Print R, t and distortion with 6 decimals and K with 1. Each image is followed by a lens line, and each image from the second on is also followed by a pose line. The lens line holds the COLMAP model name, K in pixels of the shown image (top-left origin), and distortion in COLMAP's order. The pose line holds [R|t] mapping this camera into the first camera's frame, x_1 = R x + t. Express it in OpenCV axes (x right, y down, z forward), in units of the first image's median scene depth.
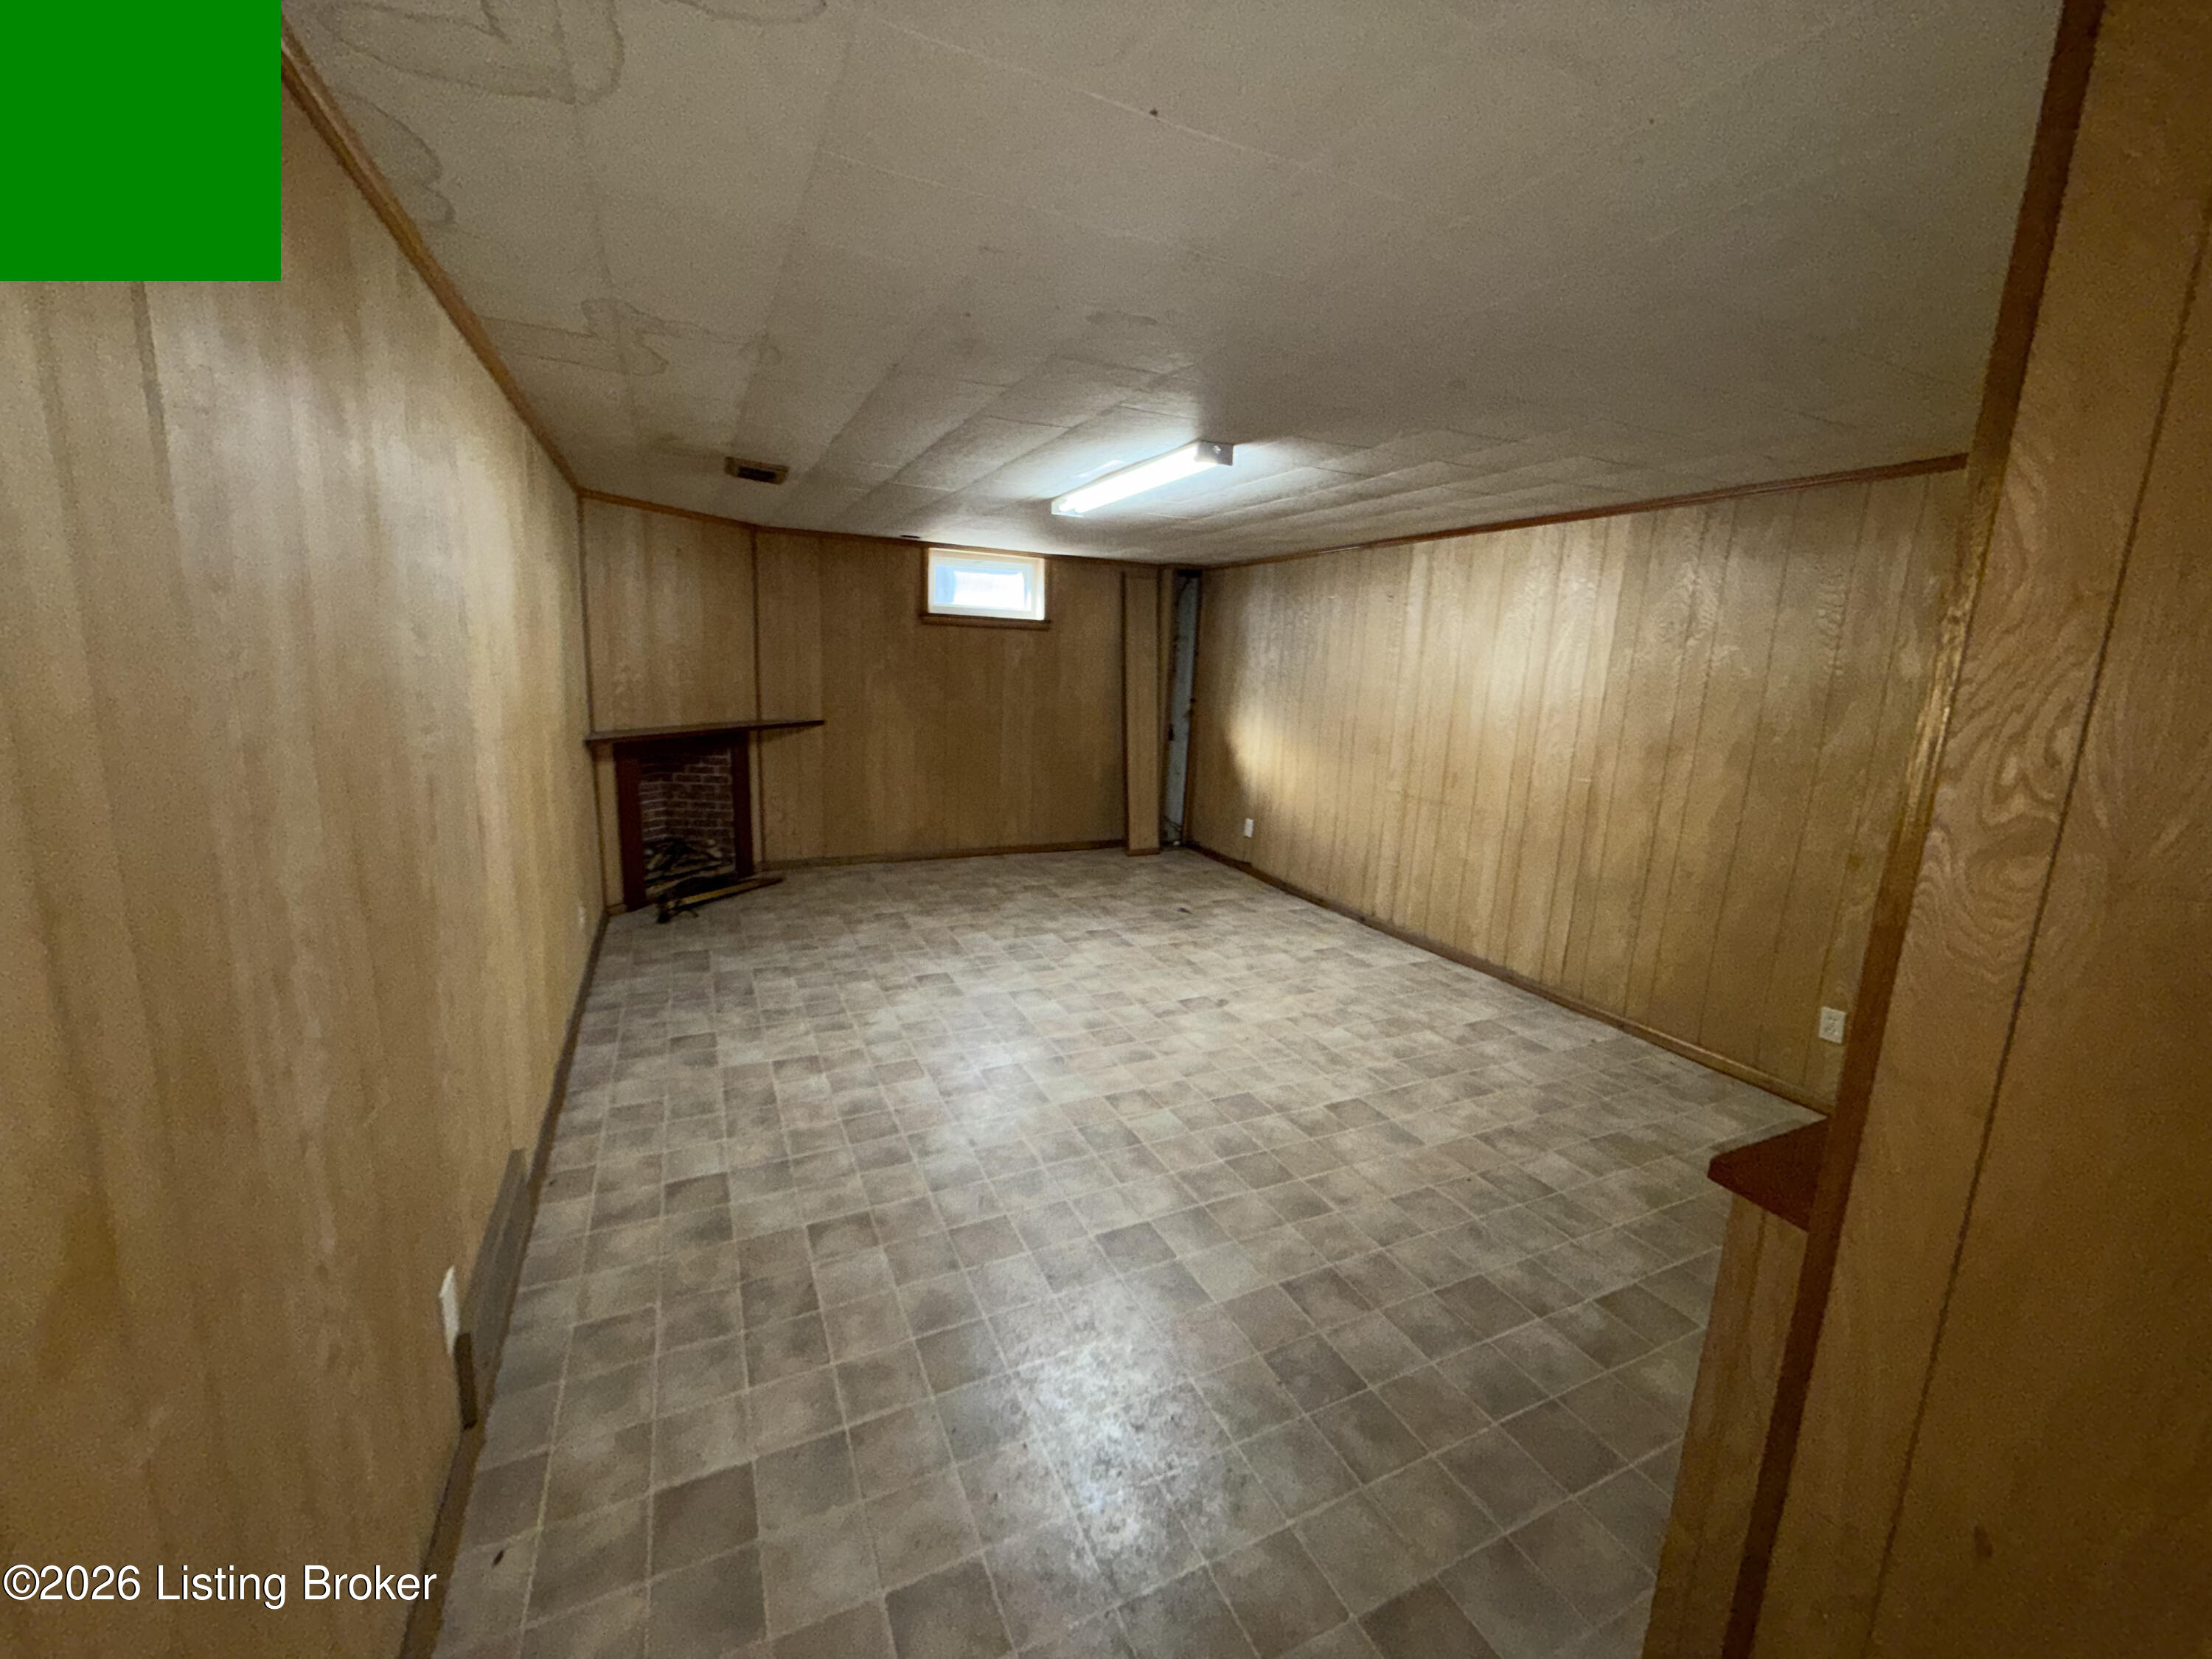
lens RADIAL K [[872.0, 0, 1100.1], [0, 872.0, 825.6], [0, 0, 1]] dist [-0.002458, -0.000538]
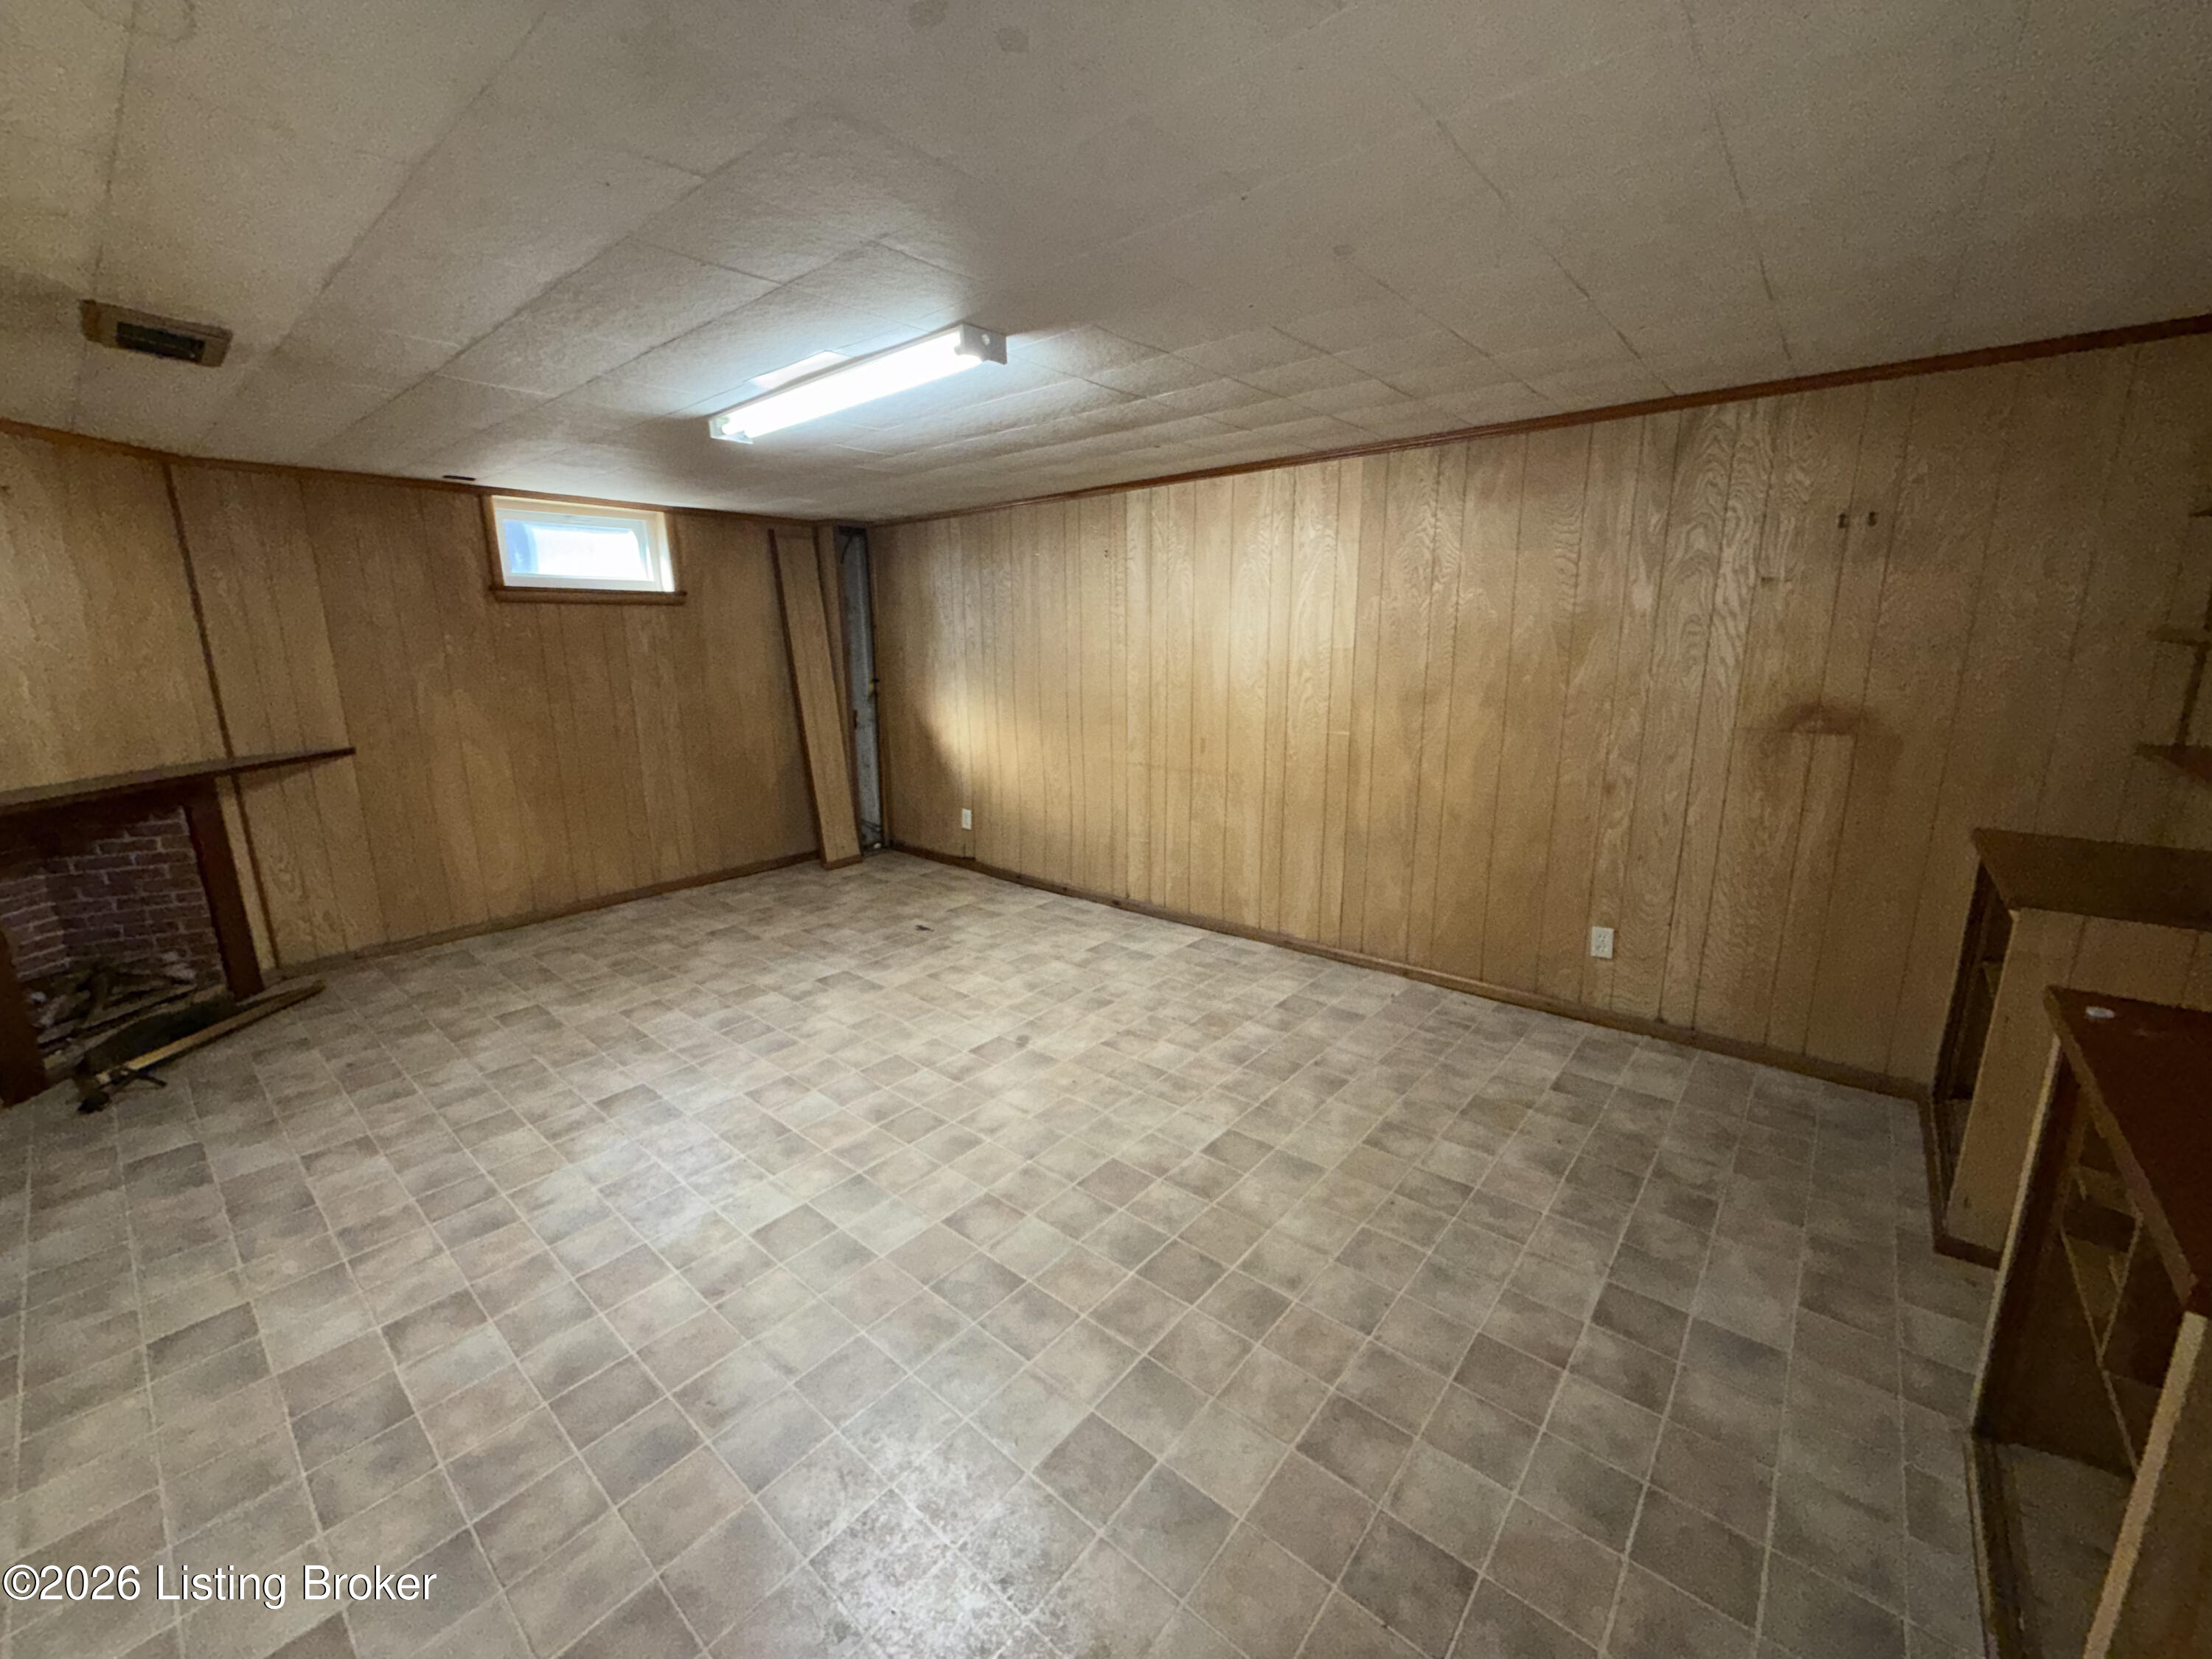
lens RADIAL K [[880.5, 0, 1107.4], [0, 880.5, 832.2], [0, 0, 1]] dist [-0.000047, 0.000084]
pose [[0.909462, -0.139244, 0.391779, -0.085486], [0.124837, 0.990229, 0.062148, -0.035643], [-0.396604, -0.007613, 0.917958, 0.188545]]
